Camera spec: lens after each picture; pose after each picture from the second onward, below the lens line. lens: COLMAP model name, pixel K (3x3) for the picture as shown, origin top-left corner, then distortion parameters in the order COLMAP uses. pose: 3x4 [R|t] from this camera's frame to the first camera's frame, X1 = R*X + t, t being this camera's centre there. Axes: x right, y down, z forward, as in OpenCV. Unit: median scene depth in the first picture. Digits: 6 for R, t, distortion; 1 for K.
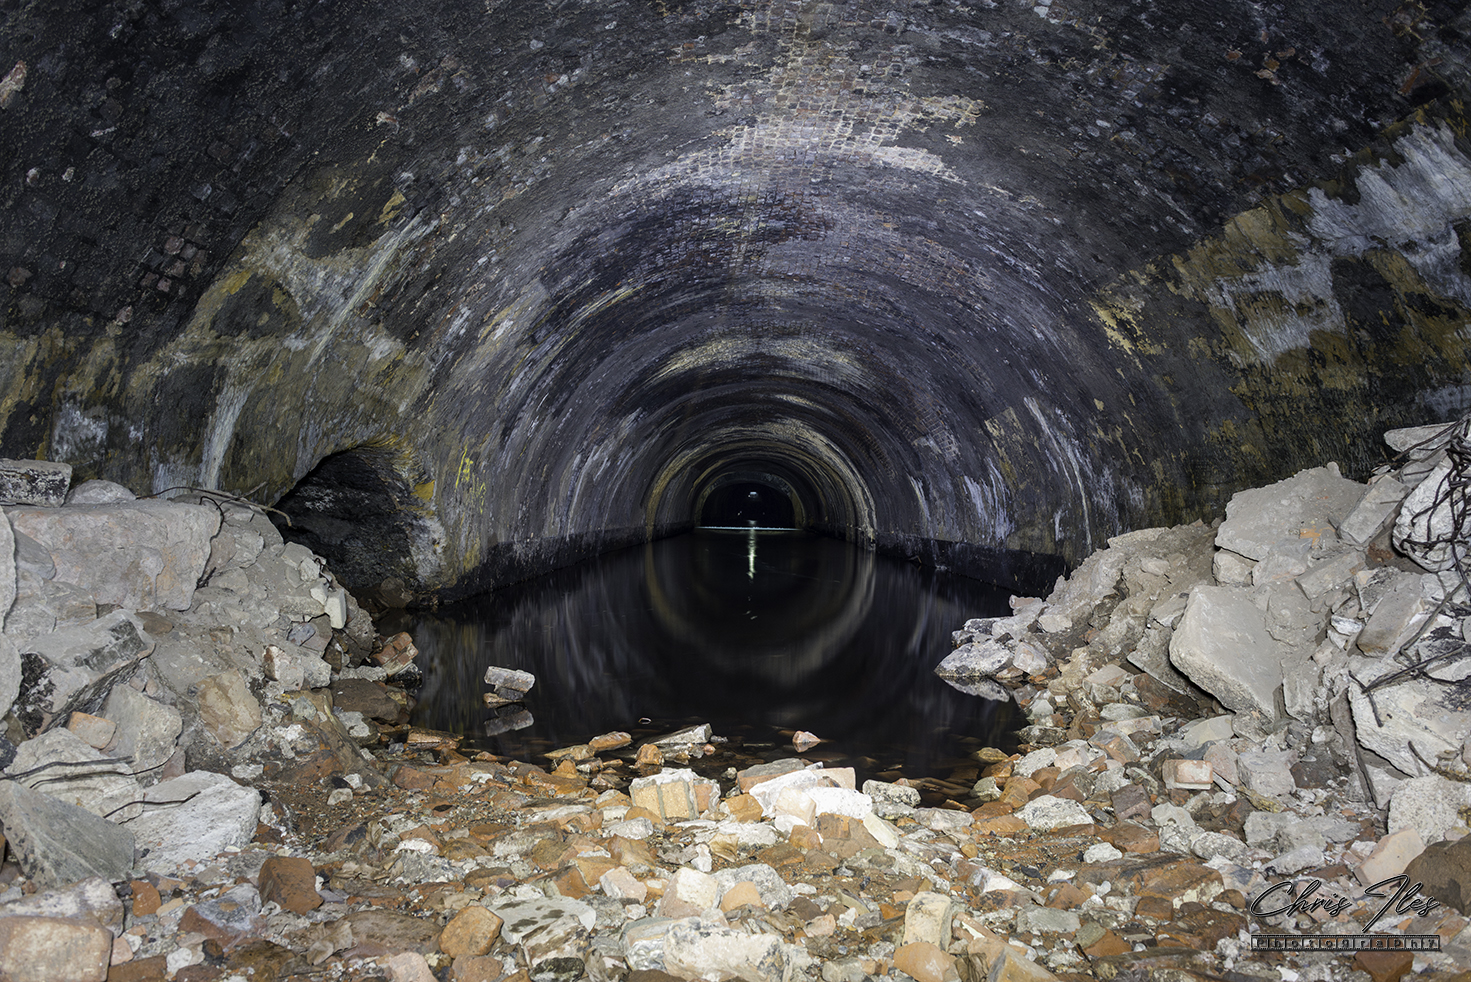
lens RADIAL K [[1298.0, 0, 735.5], [0, 1298.0, 491.0], [0, 0, 1]] dist [-0.010489, -0.008799]
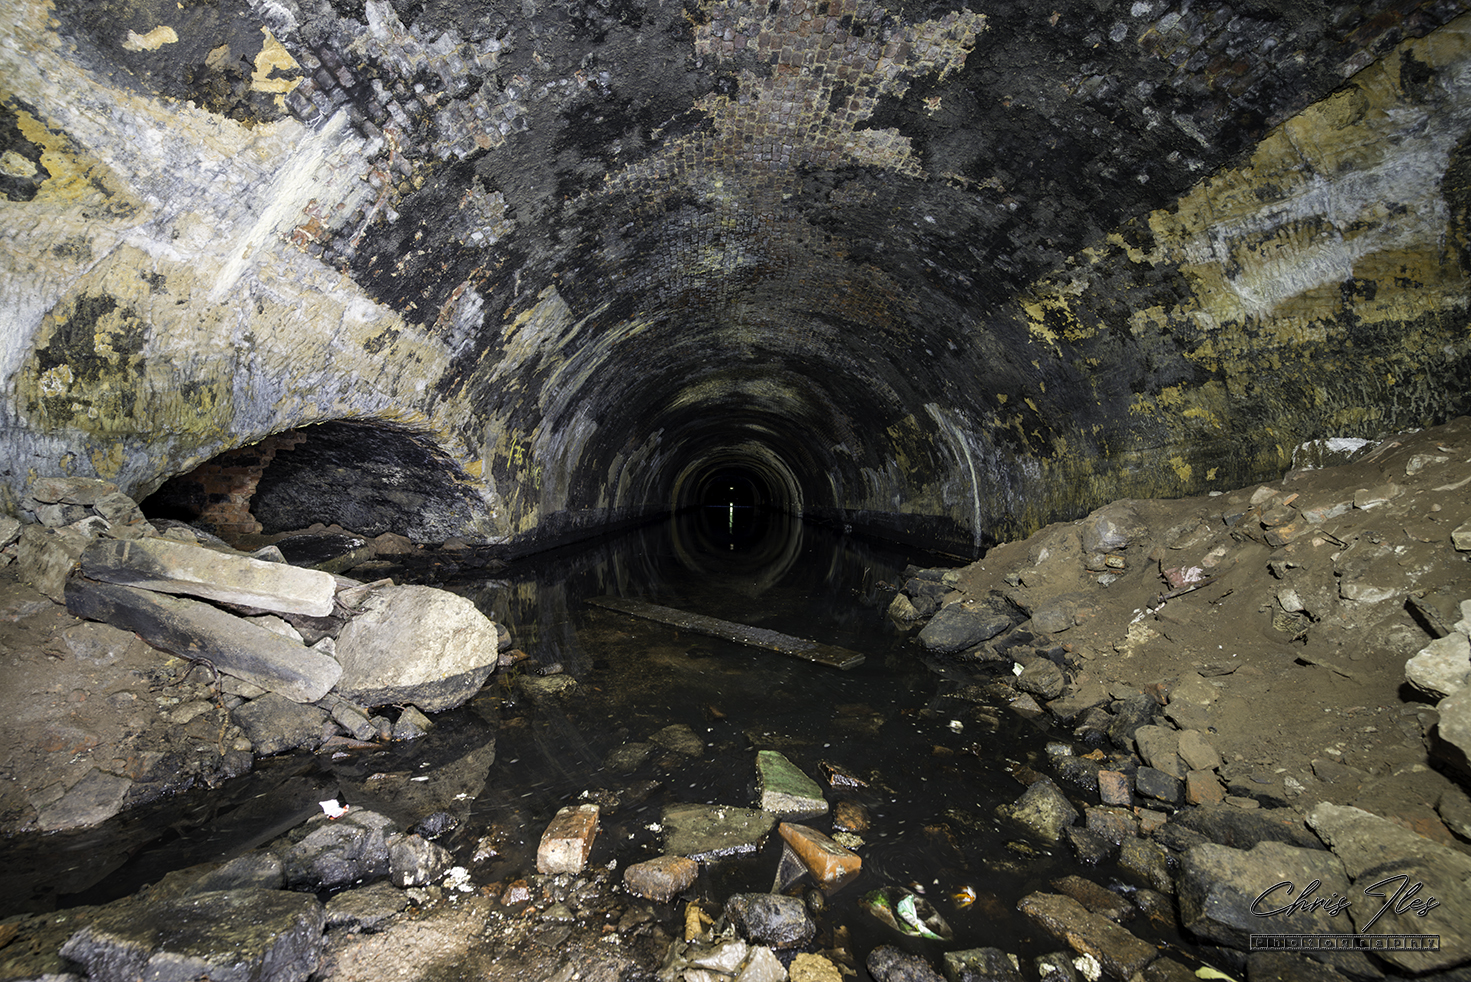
lens RADIAL K [[617.1, 0, 735.5], [0, 617.1, 491.0], [0, 0, 1]] dist [0.000361, -0.000093]
pose [[0.999756, -0.007629, 0.020722, 0.001463], [0.007615, 0.999971, 0.000741, 0.020748], [-0.020727, -0.000583, 0.999785, 0.347938]]
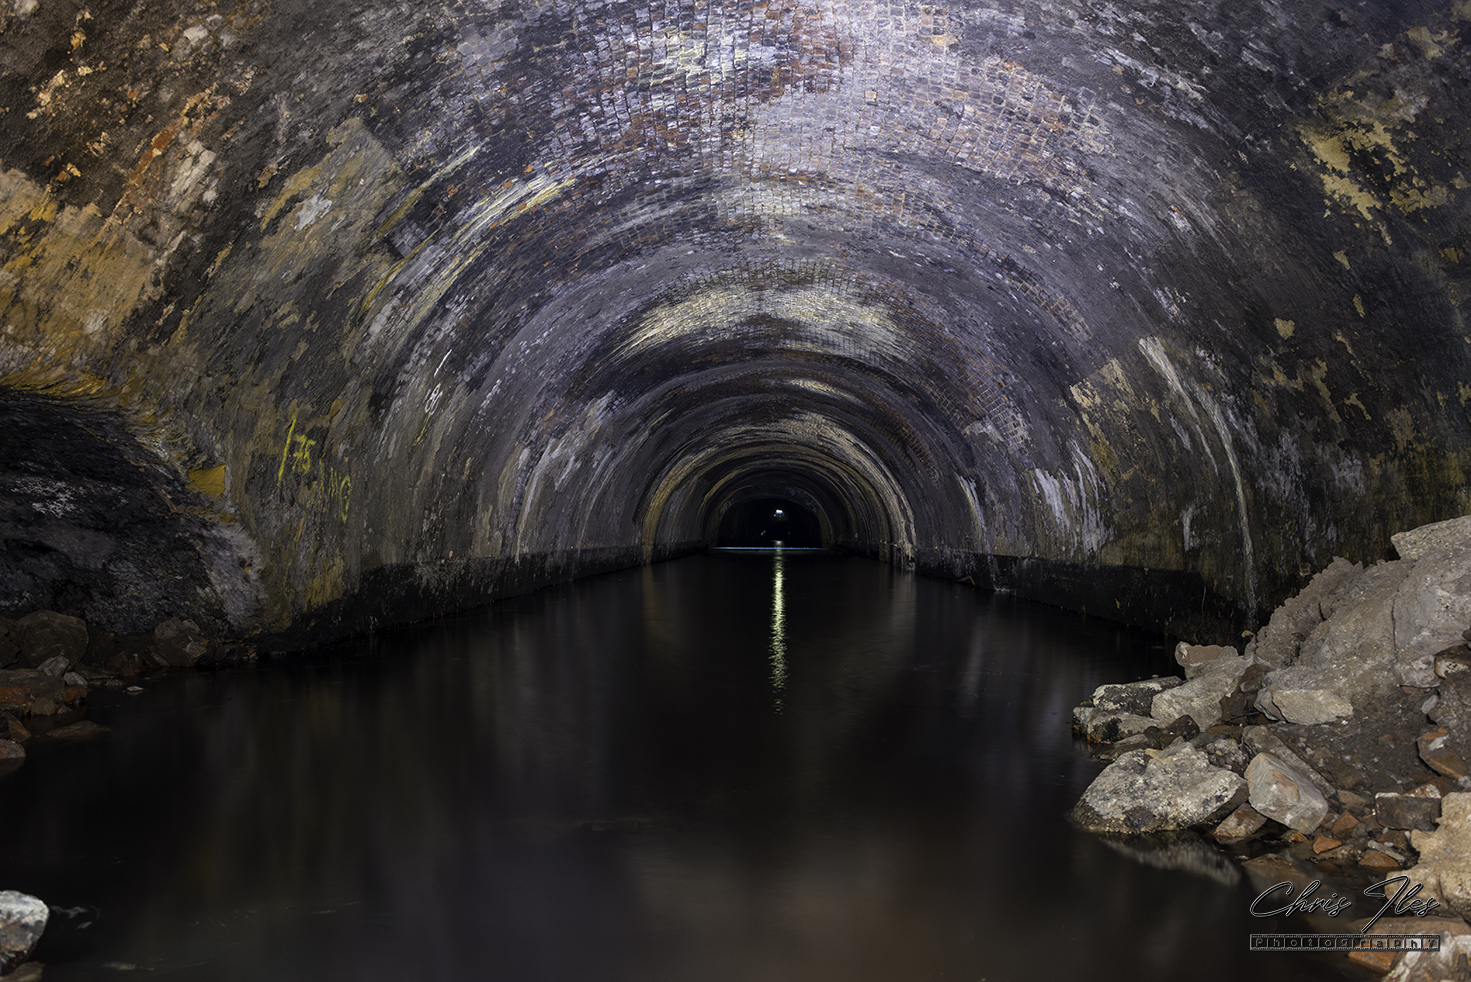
lens RADIAL K [[1298.0, 0, 735.5], [0, 1298.0, 491.0], [0, 0, 1]] dist [-0.010489, -0.008799]
pose [[0.999601, -0.014845, -0.024026, 0.027229], [0.014403, 0.999726, -0.018471, 0.017366], [0.024293, 0.018118, 0.999541, 0.331882]]
